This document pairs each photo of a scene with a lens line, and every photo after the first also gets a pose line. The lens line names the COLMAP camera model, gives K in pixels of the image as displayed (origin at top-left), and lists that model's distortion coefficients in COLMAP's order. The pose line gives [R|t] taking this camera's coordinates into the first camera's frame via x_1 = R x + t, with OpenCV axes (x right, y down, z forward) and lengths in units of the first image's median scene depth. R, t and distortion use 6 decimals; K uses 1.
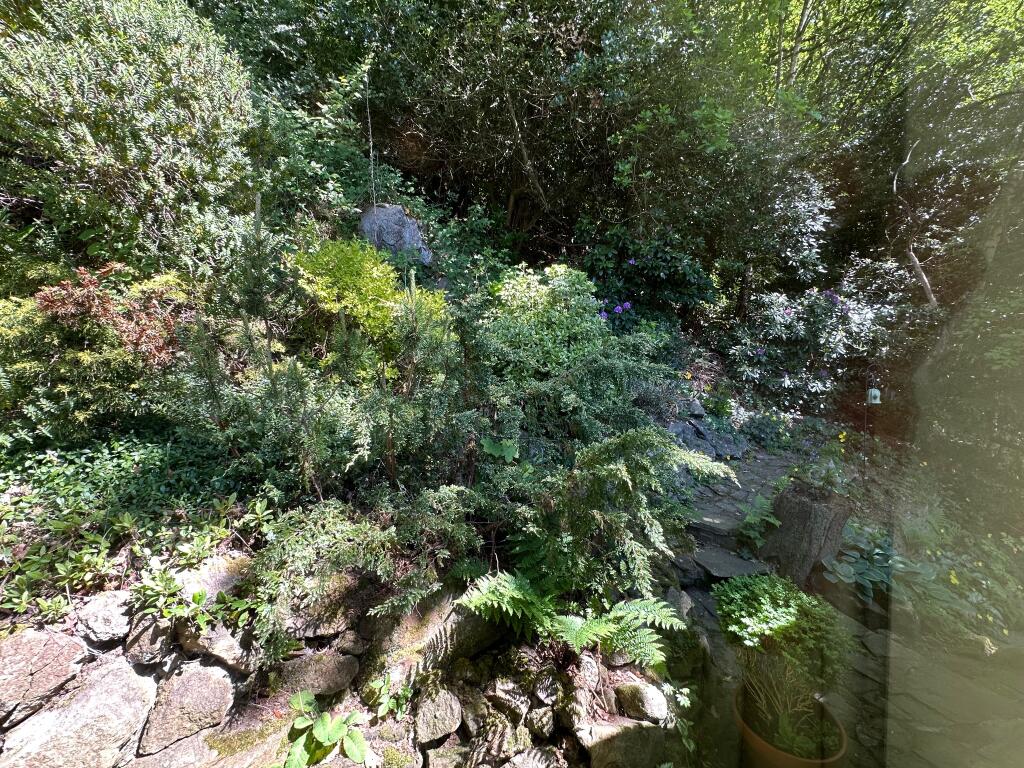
lens RADIAL K [[406.2, 0, 511.9], [0, 406.2, 381.9], [0, 0, 1]] dist [0.001151, 0.000002]
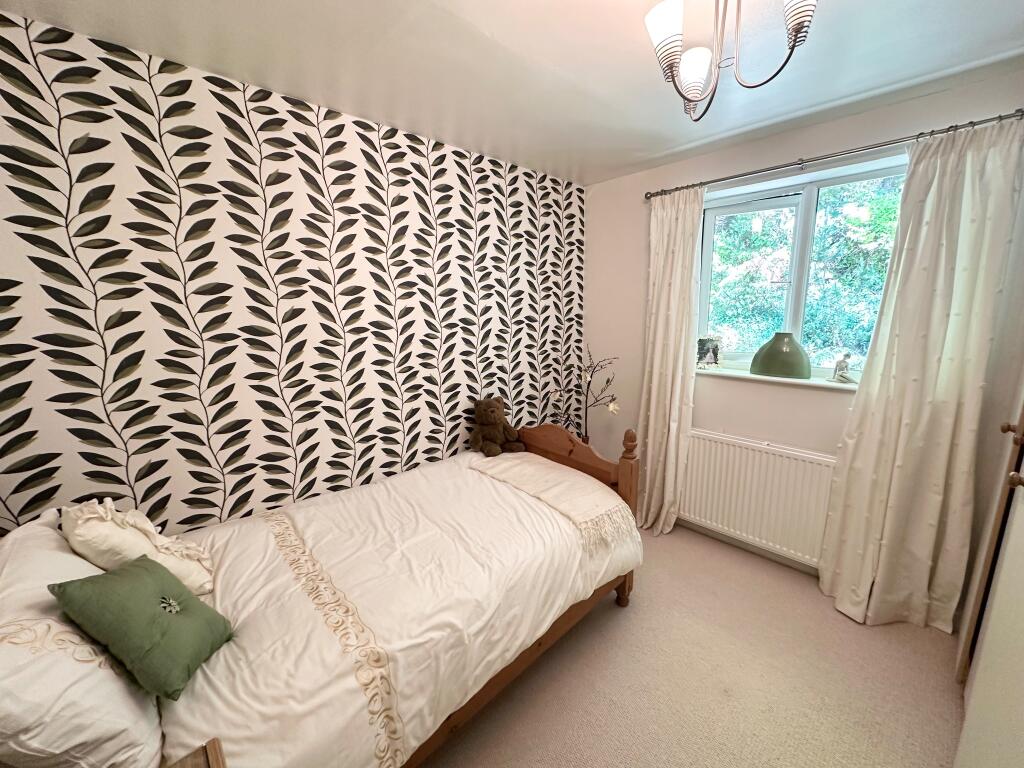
lens RADIAL K [[406.2, 0, 511.9], [0, 406.2, 381.9], [0, 0, 1]] dist [0.001151, 0.000002]
pose [[0.390101, 0.166587, -0.905577, 0.724099], [0.008377, 0.982815, 0.184404, 0.048546], [0.920734, -0.079522, 0.382002, -1.257470]]
